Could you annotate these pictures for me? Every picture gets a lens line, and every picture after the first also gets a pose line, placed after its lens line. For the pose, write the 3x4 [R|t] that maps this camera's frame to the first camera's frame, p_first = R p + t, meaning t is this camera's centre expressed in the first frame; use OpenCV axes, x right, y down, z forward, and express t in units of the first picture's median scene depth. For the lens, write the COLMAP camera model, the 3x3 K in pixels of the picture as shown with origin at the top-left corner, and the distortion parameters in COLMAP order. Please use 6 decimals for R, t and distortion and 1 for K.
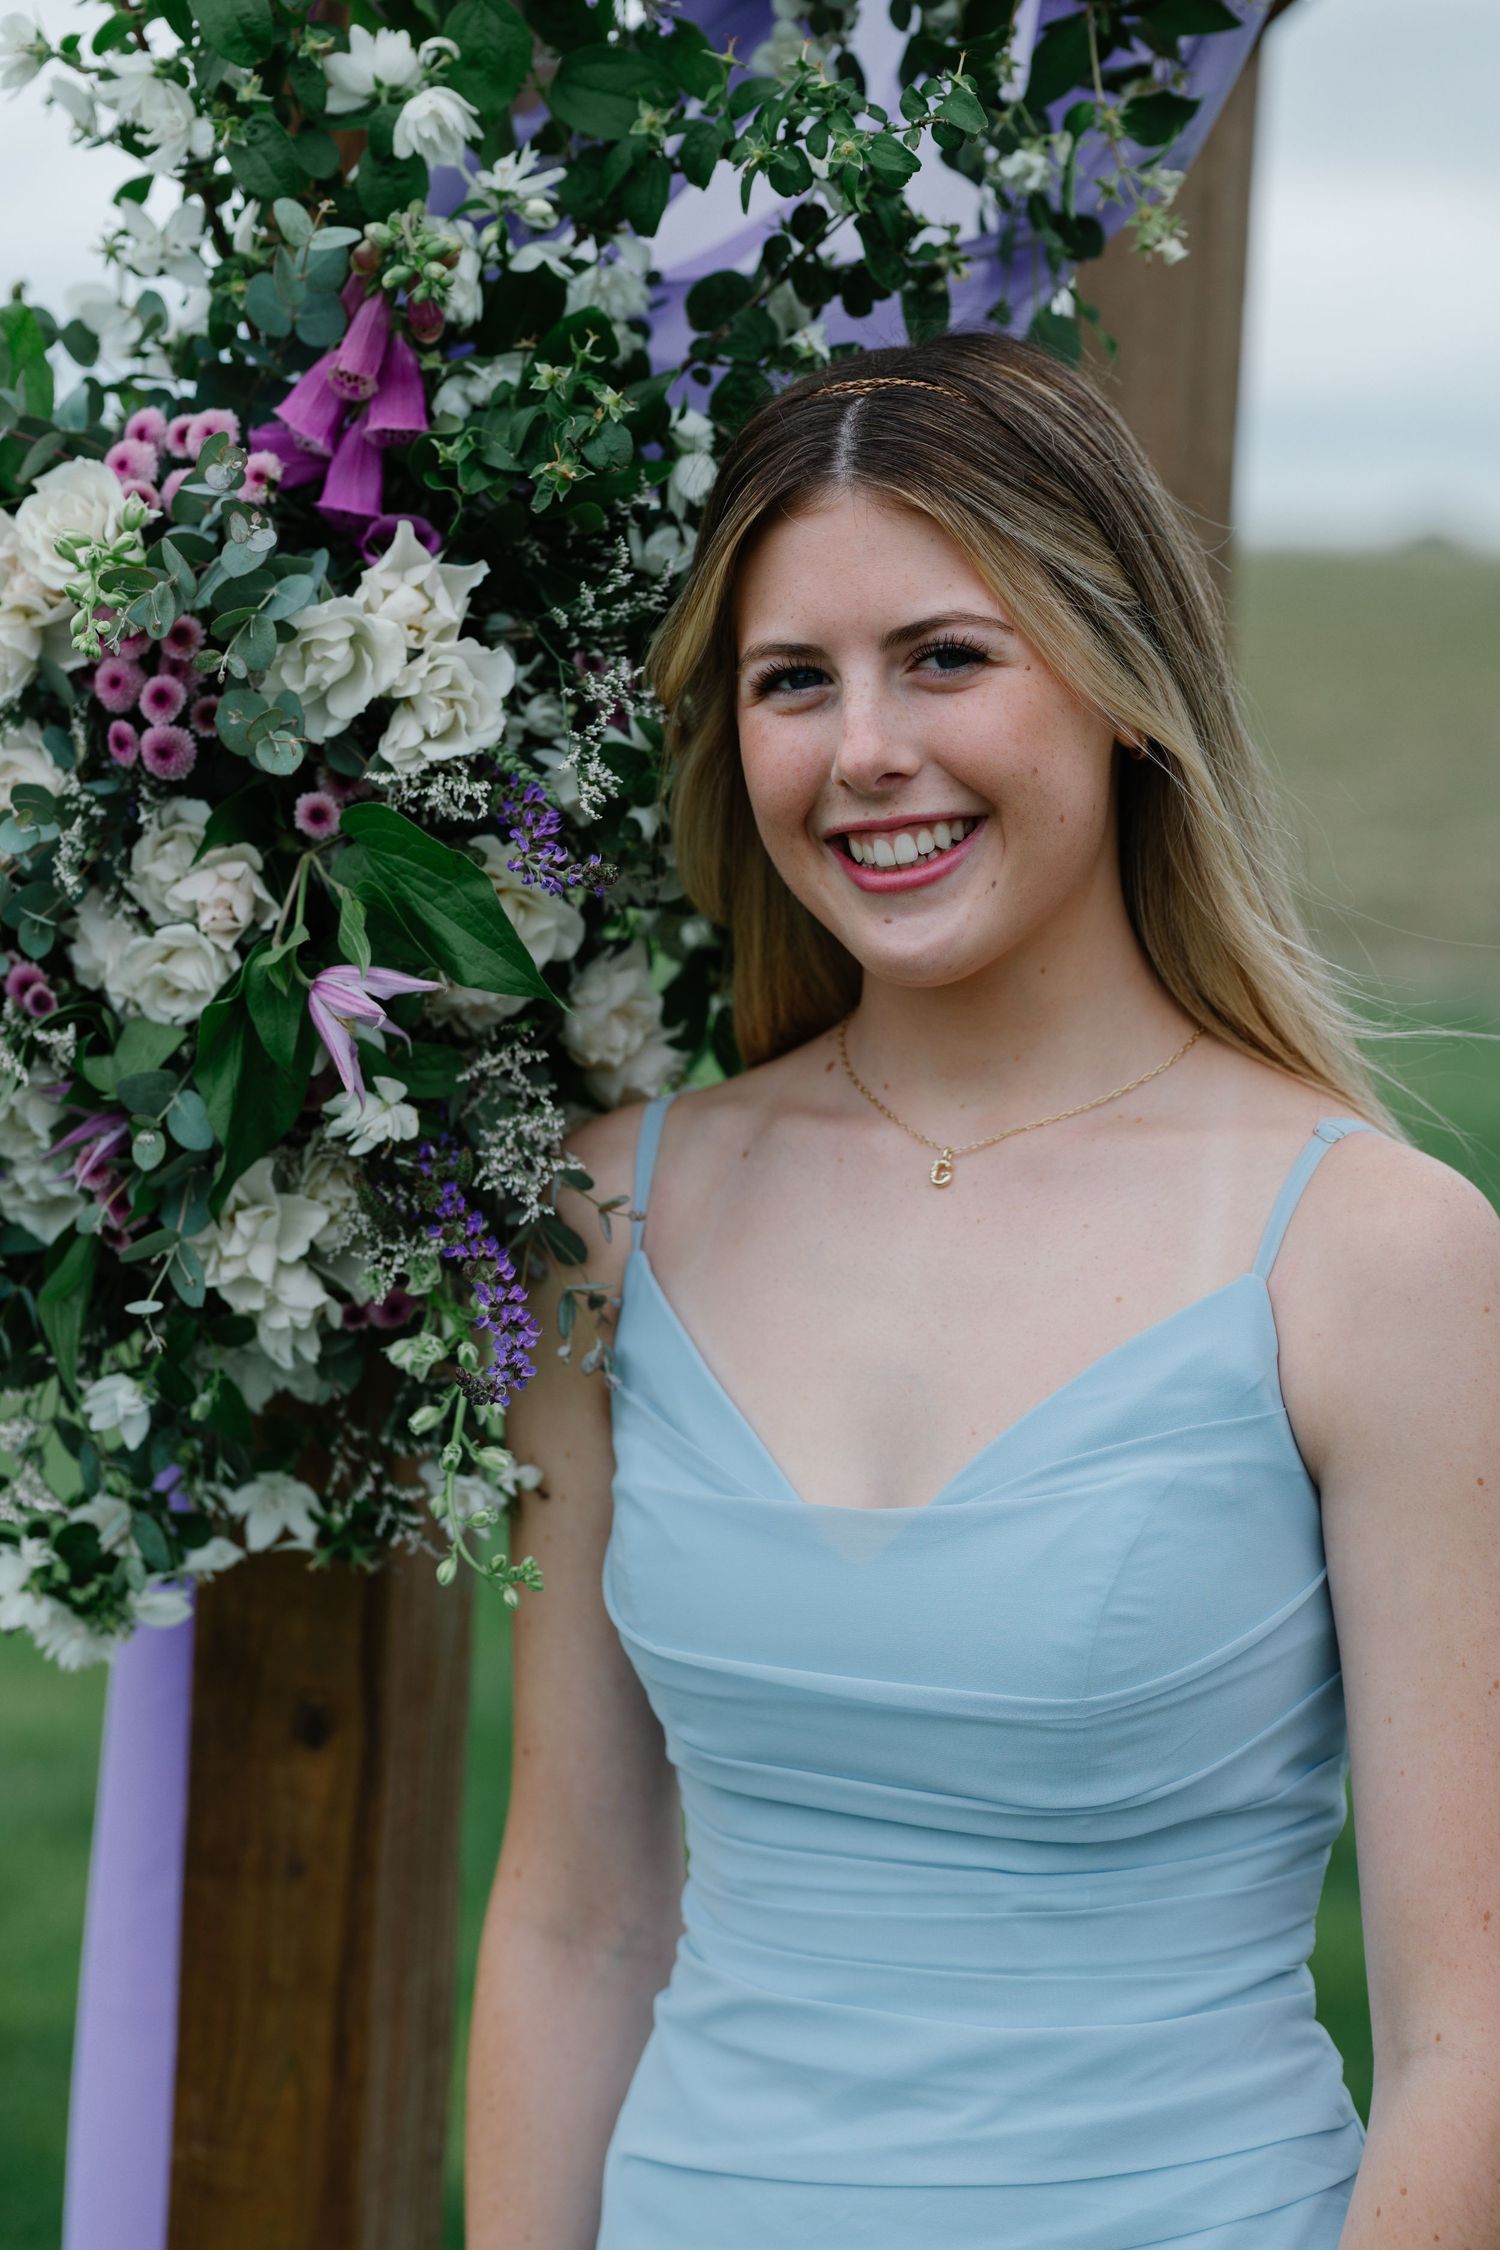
lens RADIAL K [[5315.7, 0, 698.3], [0, 5315.7, 1123.2], [0, 0, 1]] dist [-0.038450, -0.017194]
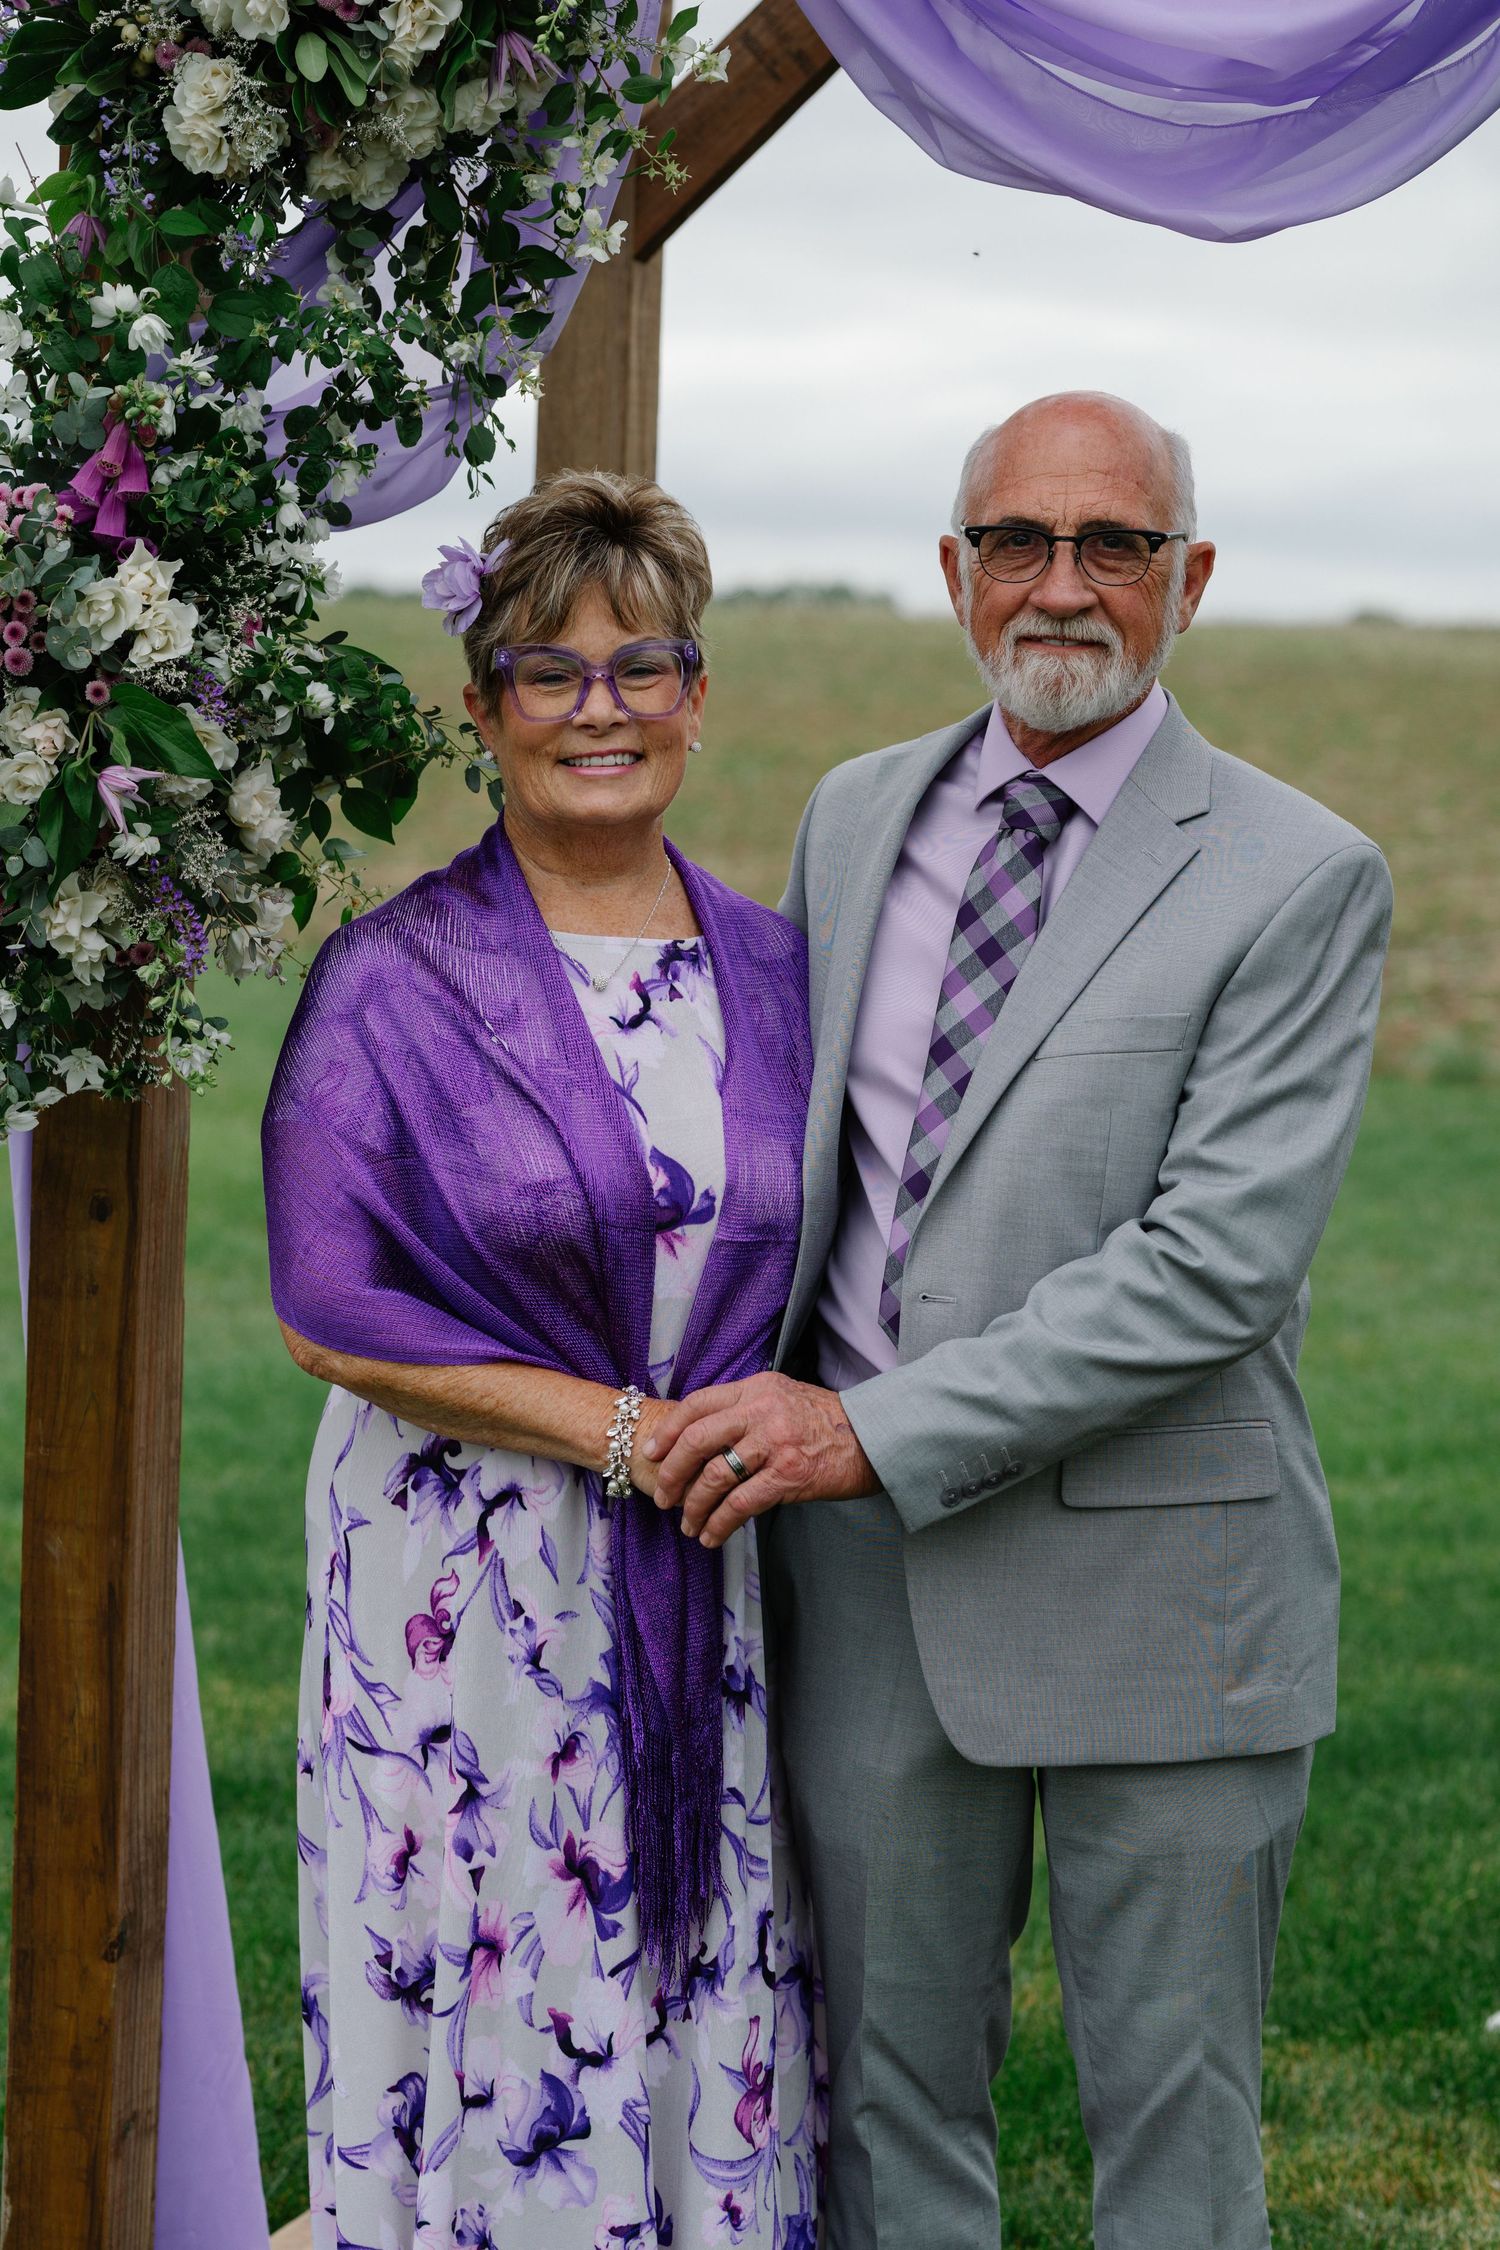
lens RADIAL K [[5334.3, 0, 750.7], [0, 5334.3, 1214.3], [0, 0, 1]] dist [0.037109, -0.006029]
pose [[0.997478, -0.024576, 0.066589, 0.031057], [0.024739, 0.999693, -0.001632, 0.139517], [-0.066529, 0.003276, 0.997779, -0.943441]]
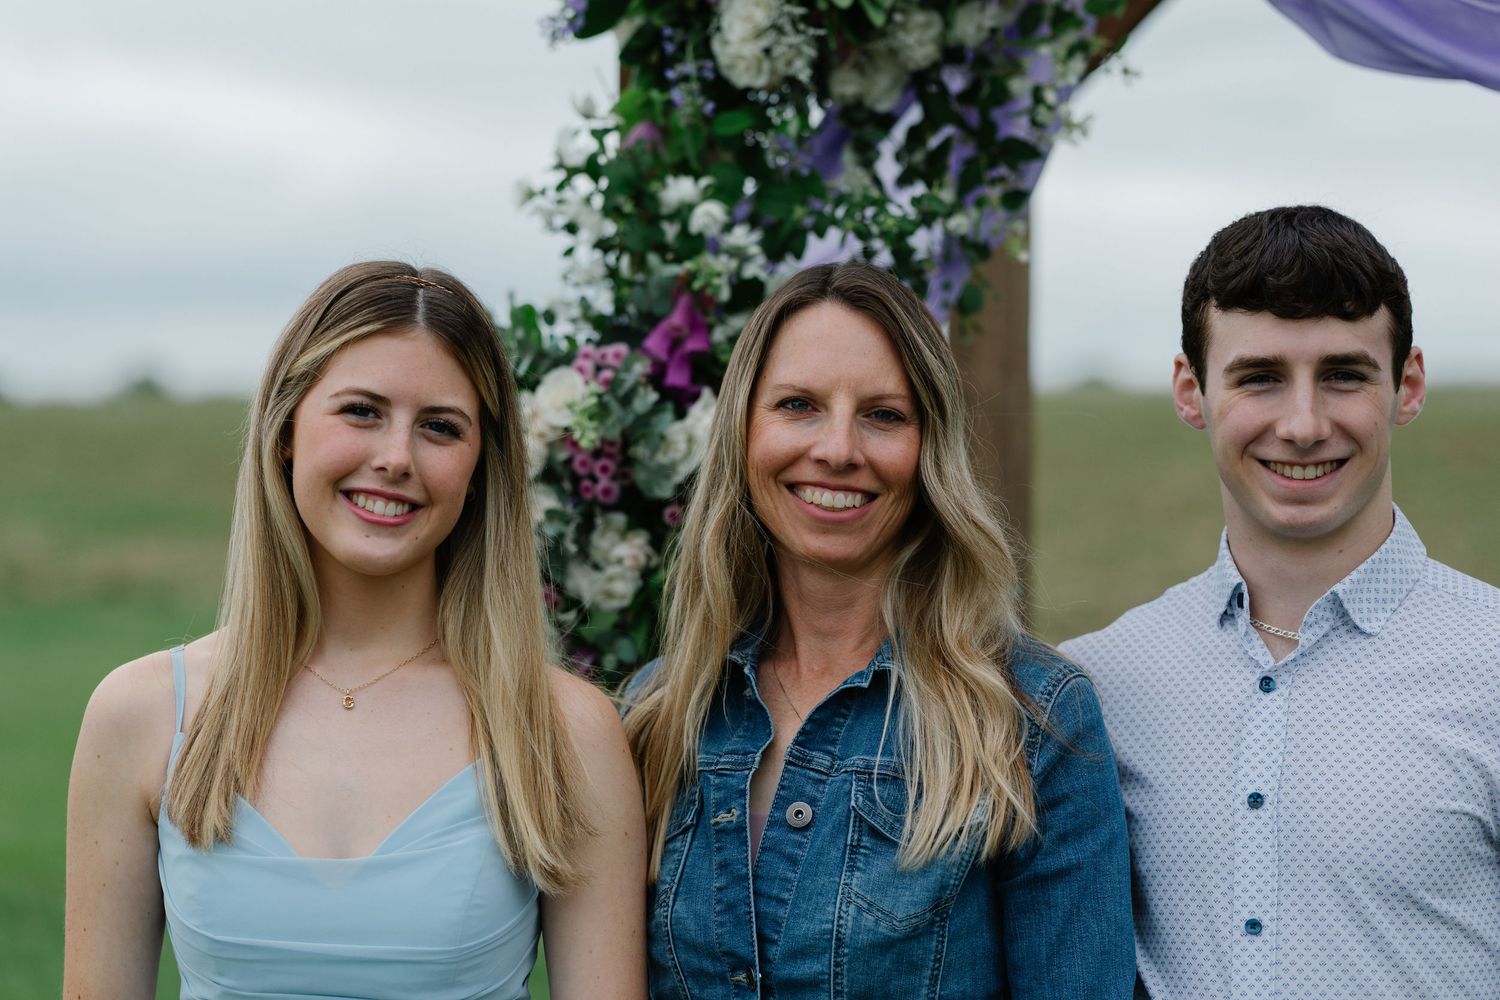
lens RADIAL K [[3543.8, 0, 749.7], [0, 3543.8, 568.1], [0, 0, 1]] dist [-0.038450, -0.017194]
pose [[0.998016, -0.051031, 0.036886, -0.096029], [0.053122, 0.996895, -0.058121, 0.055872], [-0.033805, 0.059965, 0.997628, -0.538550]]
